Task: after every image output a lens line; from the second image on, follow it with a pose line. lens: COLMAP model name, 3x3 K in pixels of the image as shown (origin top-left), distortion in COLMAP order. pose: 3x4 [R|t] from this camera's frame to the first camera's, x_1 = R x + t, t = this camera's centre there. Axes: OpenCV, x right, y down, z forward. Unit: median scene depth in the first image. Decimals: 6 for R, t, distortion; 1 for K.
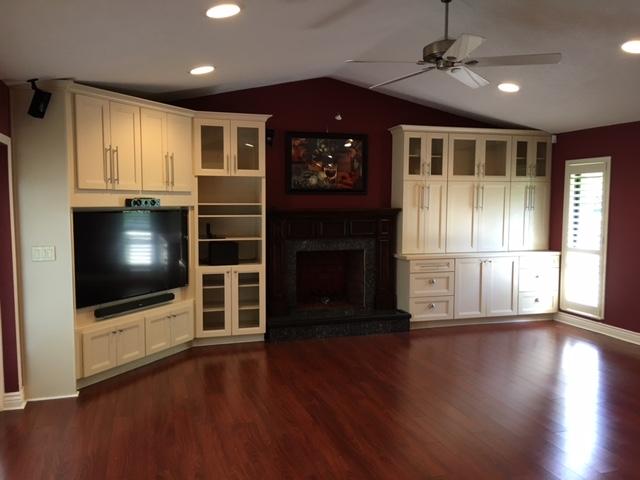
lens RADIAL K [[544.5, 0, 318.8], [0, 544.5, 244.0], [0, 0, 1]] dist [0.073233, -0.088696]
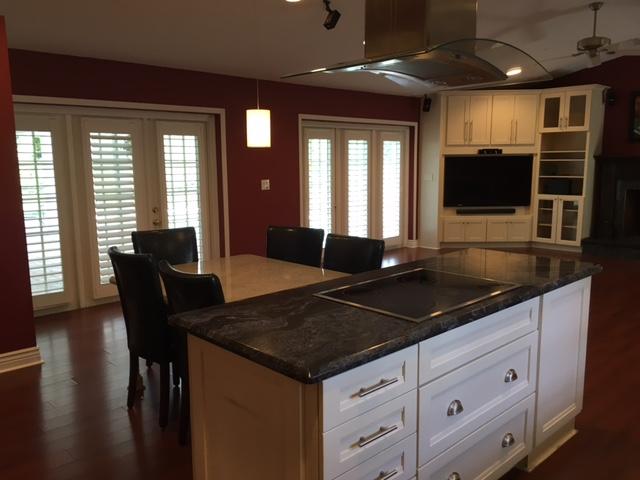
lens RADIAL K [[544.5, 0, 318.7], [0, 544.5, 244.2], [0, 0, 1]] dist [0.073233, -0.088696]
pose [[0.445555, 0.134775, -0.885052, 0.811333], [-0.062130, 0.990875, 0.119612, 0.031957], [0.893096, 0.001694, 0.449863, -0.204875]]
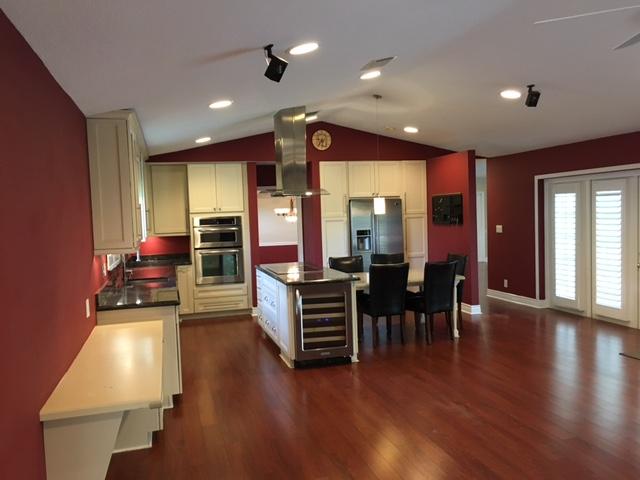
lens RADIAL K [[544.5, 0, 319.3], [0, 544.5, 237.7], [0, 0, 1]] dist [0.073233, -0.088696]
pose [[-0.998950, 0.036618, 0.027541, 0.431834], [0.039853, 0.990978, 0.127960, -0.083300], [-0.022607, 0.128923, -0.991397, 1.006555]]
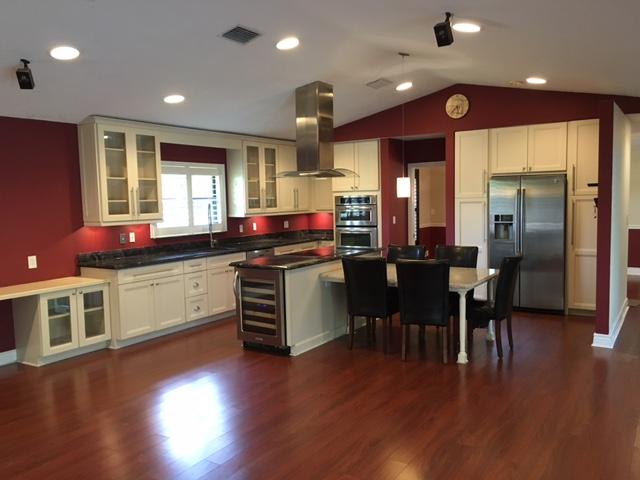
lens RADIAL K [[544.5, 0, 320.4], [0, 544.5, 241.0], [0, 0, 1]] dist [0.073233, -0.088696]
pose [[-0.643206, -0.043409, 0.764462, -0.248281], [0.088281, 0.987529, 0.130354, -0.046313], [-0.760587, 0.151332, -0.631352, 0.622839]]
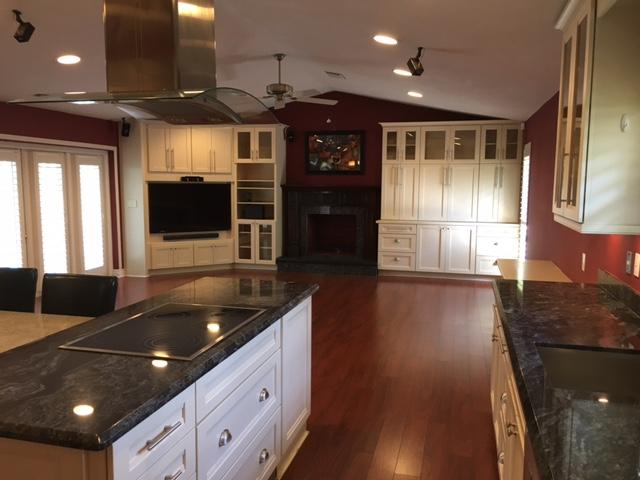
lens RADIAL K [[544.5, 0, 316.2], [0, 544.5, 245.4], [0, 0, 1]] dist [0.073233, -0.088696]
pose [[0.846673, 0.067433, -0.527824, 0.788217], [-0.048505, 0.997589, 0.049643, 0.025369], [0.529899, -0.016429, 0.847902, -0.240015]]
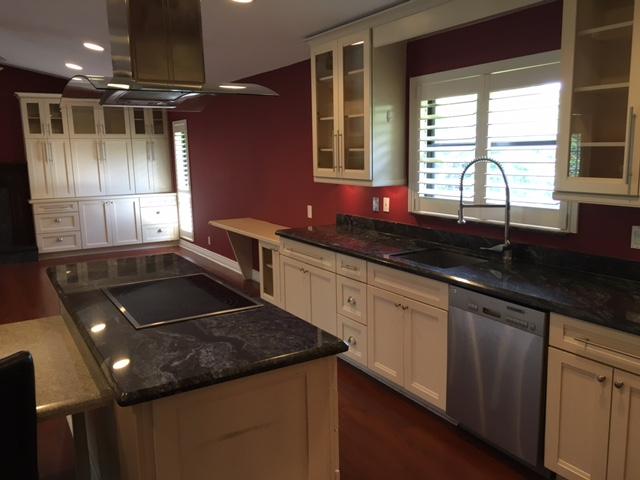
lens RADIAL K [[544.5, 0, 321.5], [0, 544.5, 243.2], [0, 0, 1]] dist [0.073233, -0.088696]
pose [[0.968803, -0.062439, 0.239839, 0.518000], [0.041344, 0.994900, 0.092004, 0.031651], [-0.244361, -0.079217, 0.966443, -0.394360]]
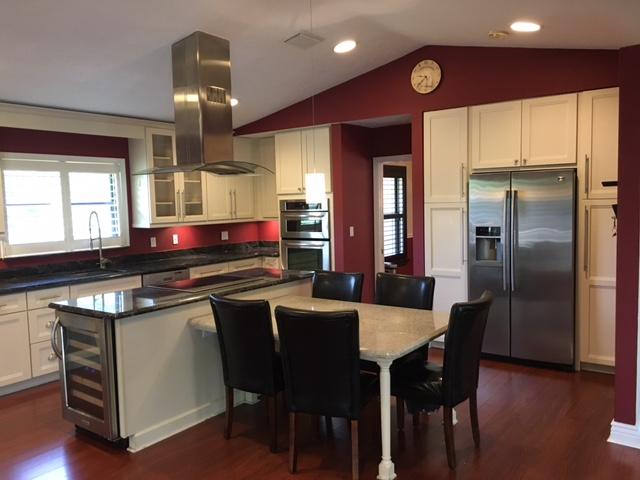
lens RADIAL K [[544.5, 0, 320.1], [0, 544.5, 240.4], [0, 0, 1]] dist [0.073233, -0.088696]
pose [[-0.599990, -0.040959, 0.798958, -0.124063], [0.093107, 0.988327, 0.120587, -0.019516], [-0.794571, 0.146740, -0.589173, 0.296062]]
